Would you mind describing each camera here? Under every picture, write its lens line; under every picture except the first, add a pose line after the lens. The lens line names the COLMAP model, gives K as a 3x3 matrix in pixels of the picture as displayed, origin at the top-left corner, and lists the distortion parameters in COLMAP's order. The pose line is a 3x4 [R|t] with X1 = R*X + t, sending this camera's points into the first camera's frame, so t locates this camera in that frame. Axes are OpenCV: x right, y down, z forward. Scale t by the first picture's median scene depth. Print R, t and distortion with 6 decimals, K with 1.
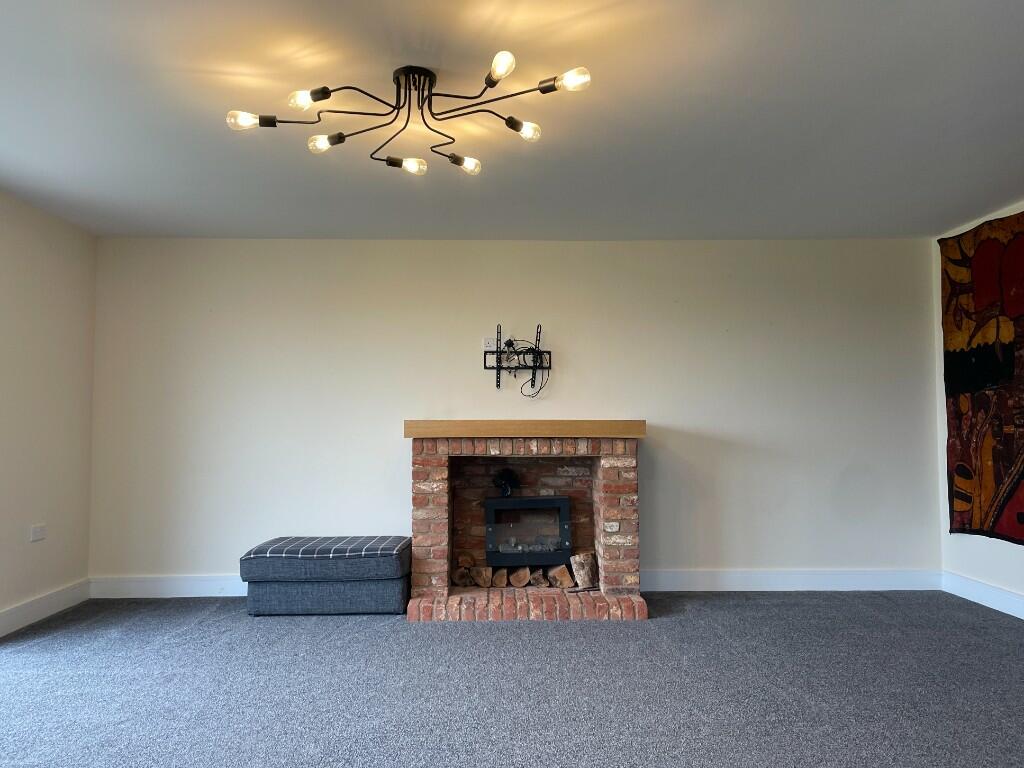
lens RADIAL K [[807.0, 0, 512.0], [0, 807.0, 384.0], [0, 0, 1]] dist [0.123606, -0.166932]
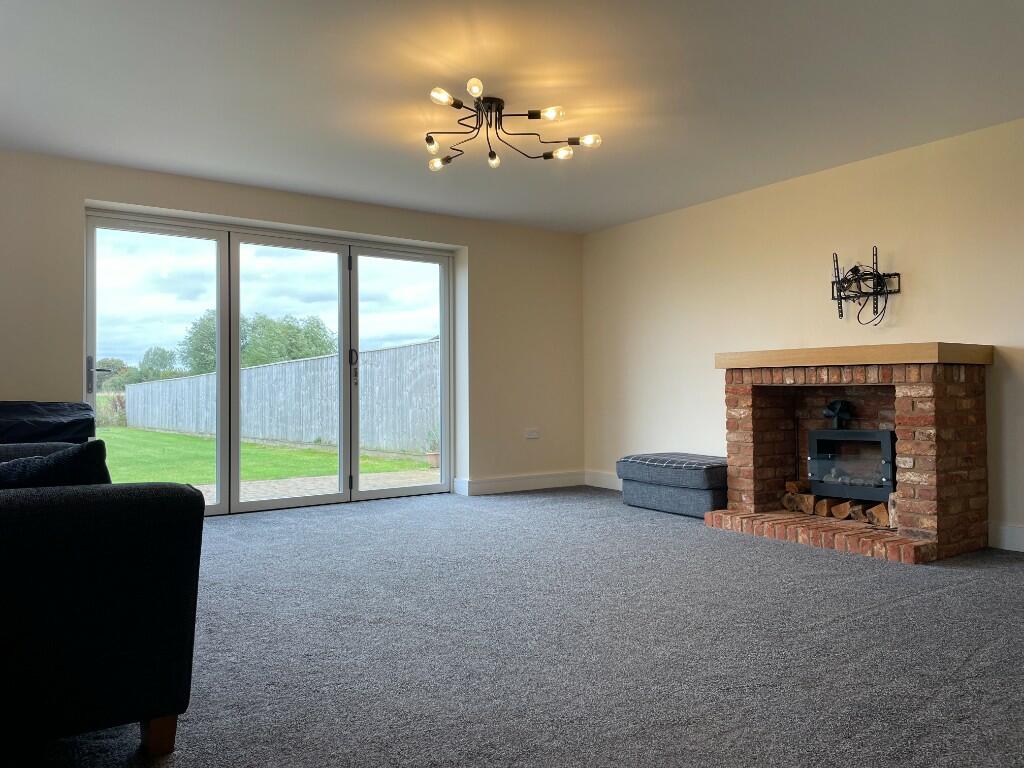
lens RADIAL K [[771.6, 0, 516.0], [0, 771.6, 377.5], [0, 0, 1]] dist [0.108157, -0.134711]
pose [[0.557594, -0.013731, -0.830000, 0.606802], [0.044955, 0.998895, 0.013676, 0.050637], [0.828895, -0.044938, 0.557596, 0.160923]]
